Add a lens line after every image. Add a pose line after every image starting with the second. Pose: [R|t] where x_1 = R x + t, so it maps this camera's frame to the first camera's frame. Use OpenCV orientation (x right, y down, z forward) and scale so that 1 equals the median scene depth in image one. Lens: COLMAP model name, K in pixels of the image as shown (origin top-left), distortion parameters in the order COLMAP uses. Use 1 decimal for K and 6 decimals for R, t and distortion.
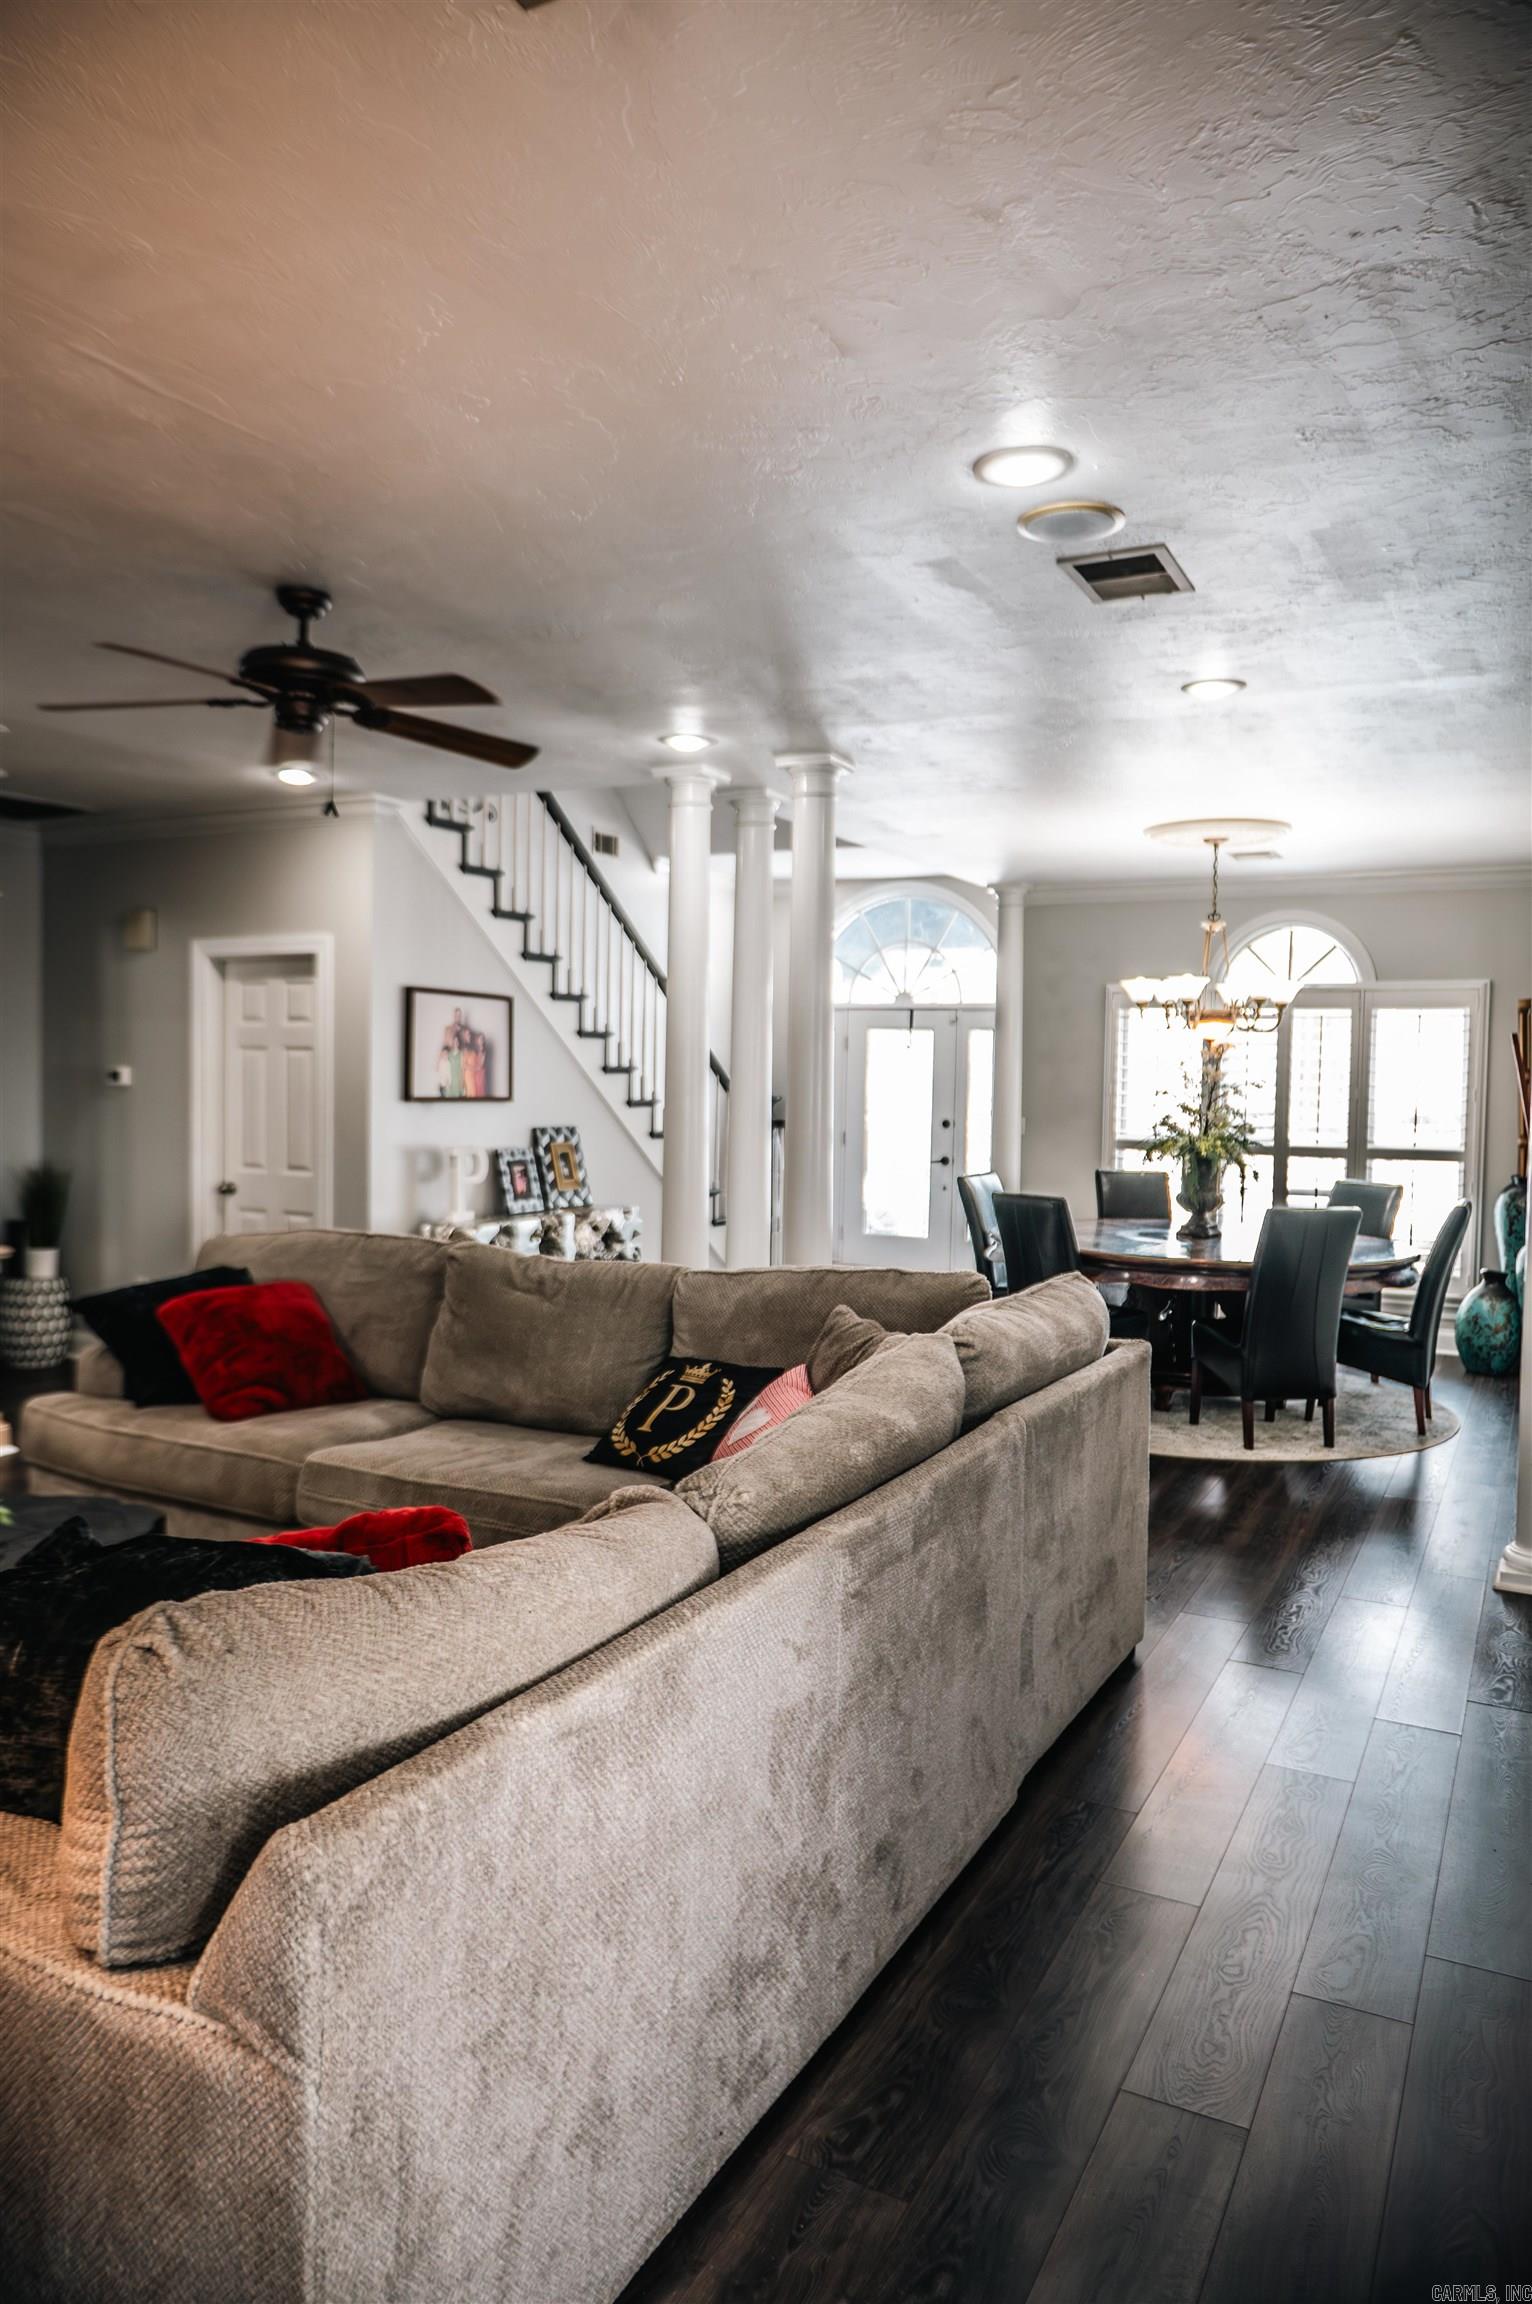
lens RADIAL K [[1566.7, 0, 766.0], [0, 1566.7, 1152.0], [0, 0, 1]] dist [0.001561, 0.000289]
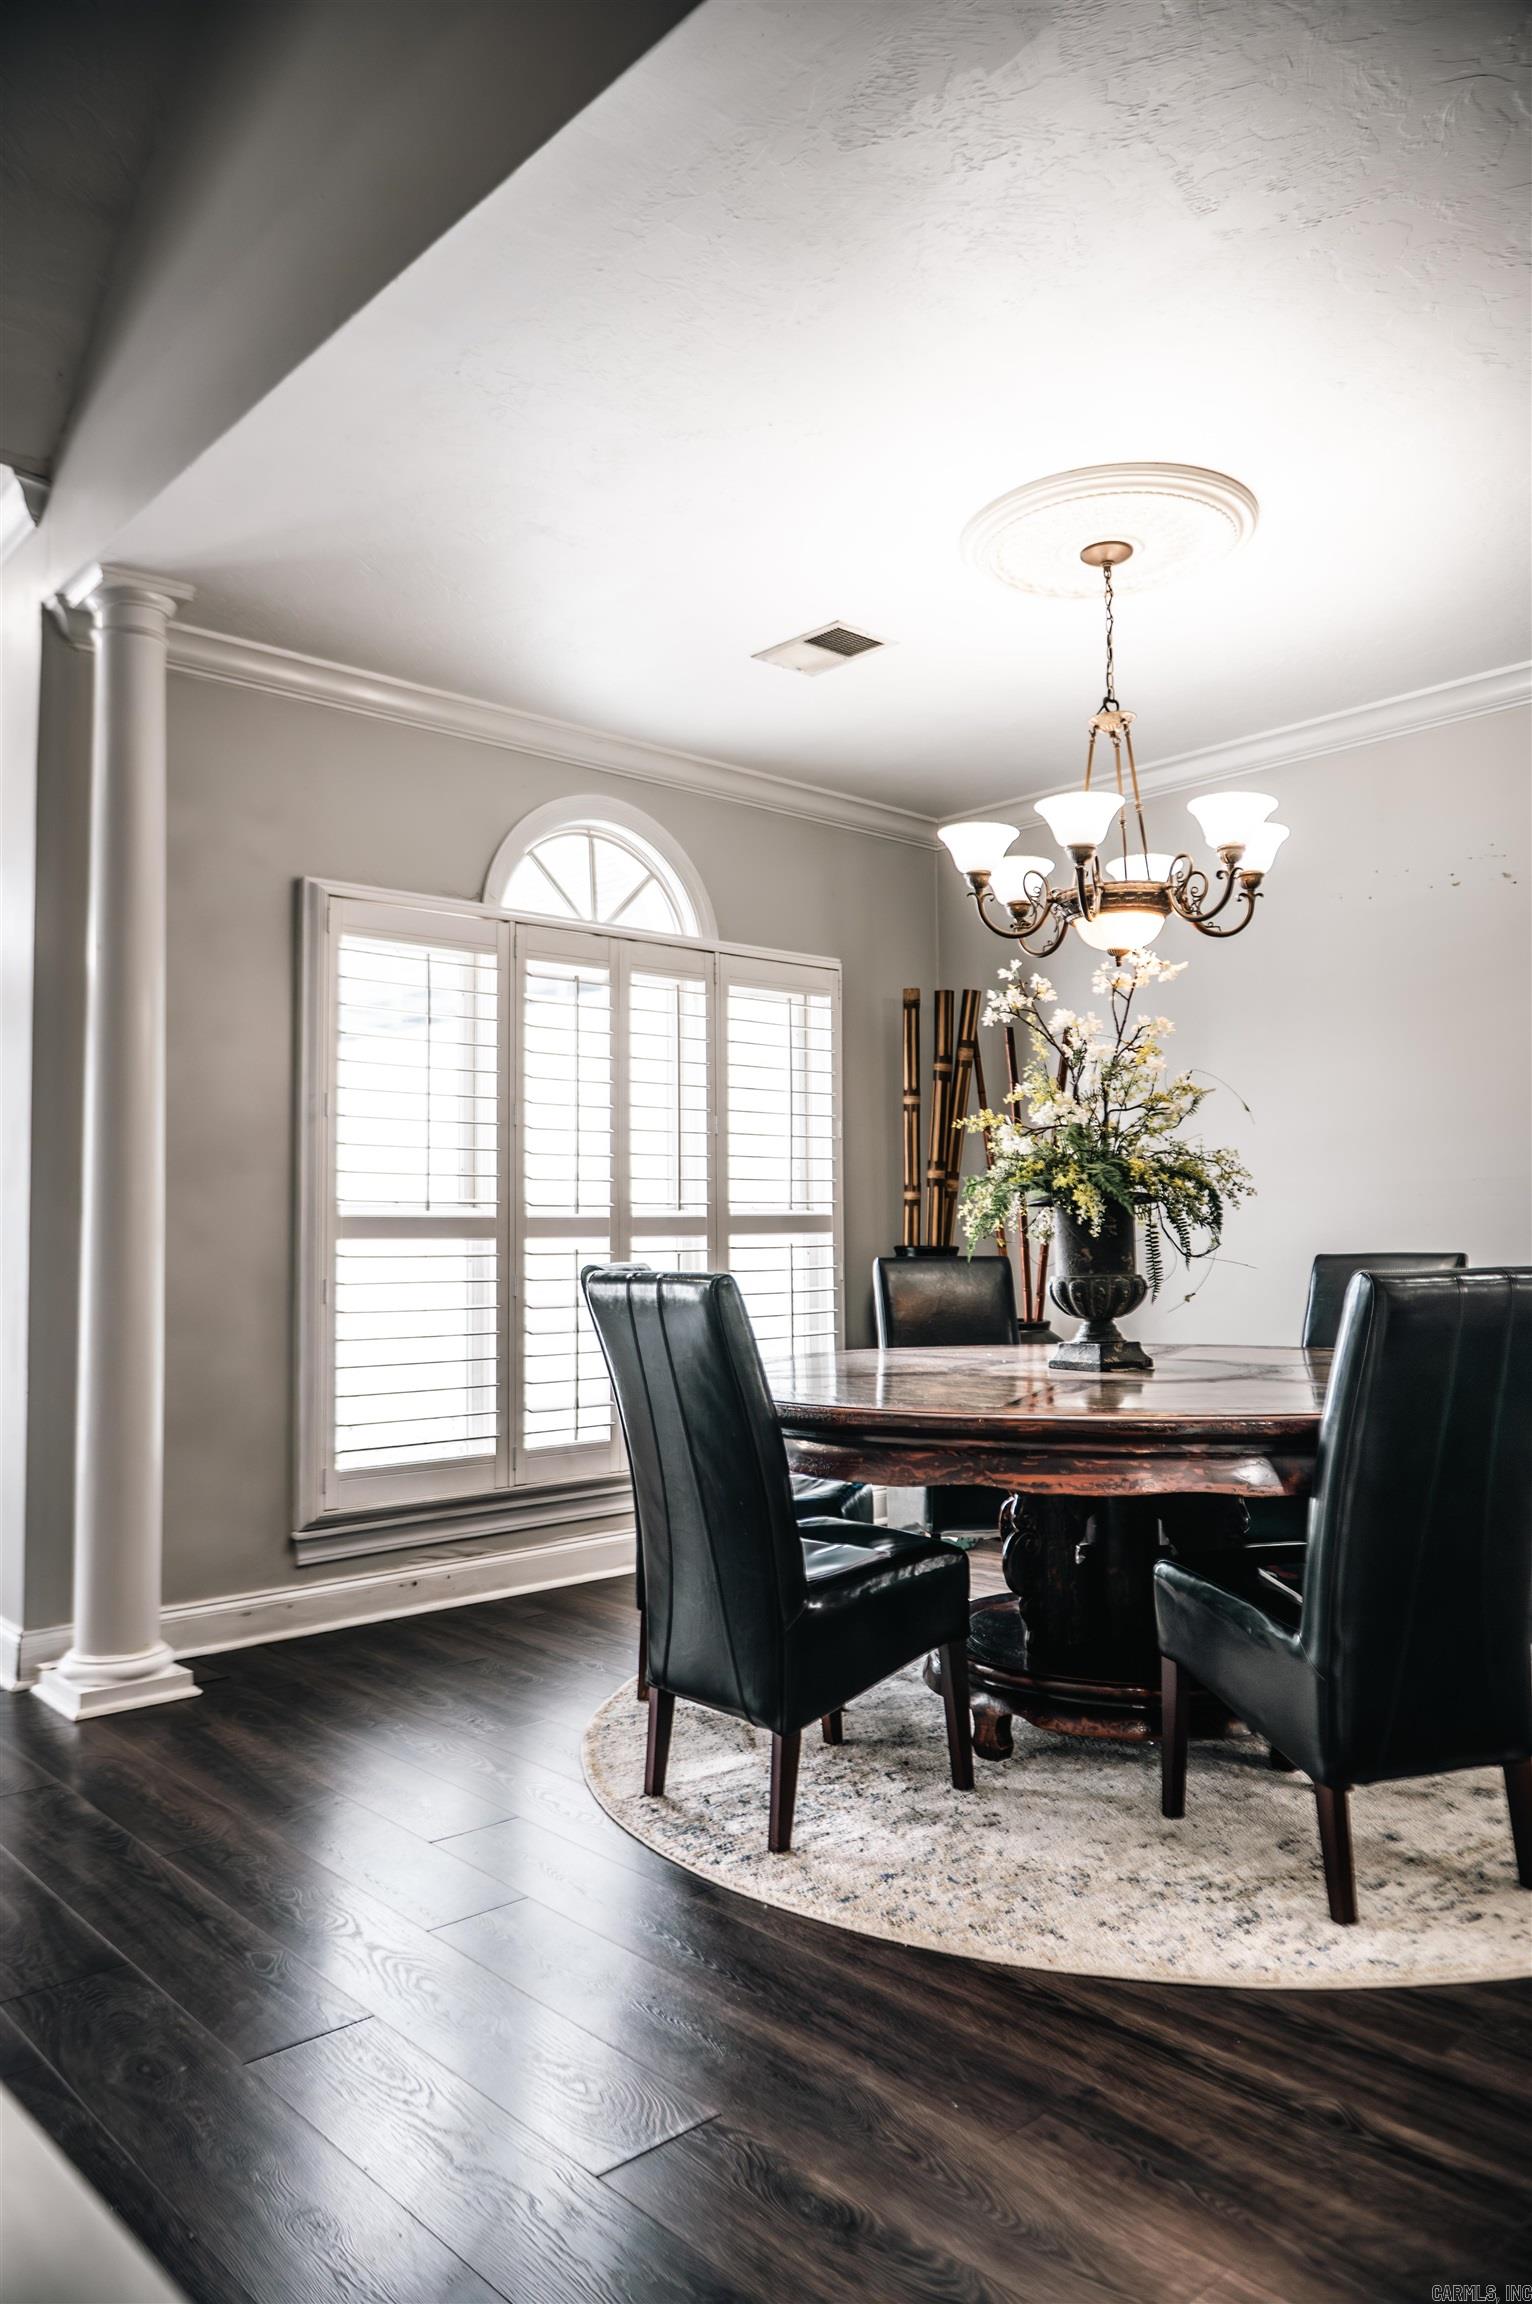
lens RADIAL K [[1566.7, 0, 766.0], [0, 1566.7, 1152.0], [0, 0, 1]] dist [0.001561, 0.000289]
pose [[0.404641, 0.027489, 0.914062, -0.155614], [0.061908, 0.996432, -0.057372, 0.008010], [-0.912378, 0.079803, 0.401495, 0.747084]]
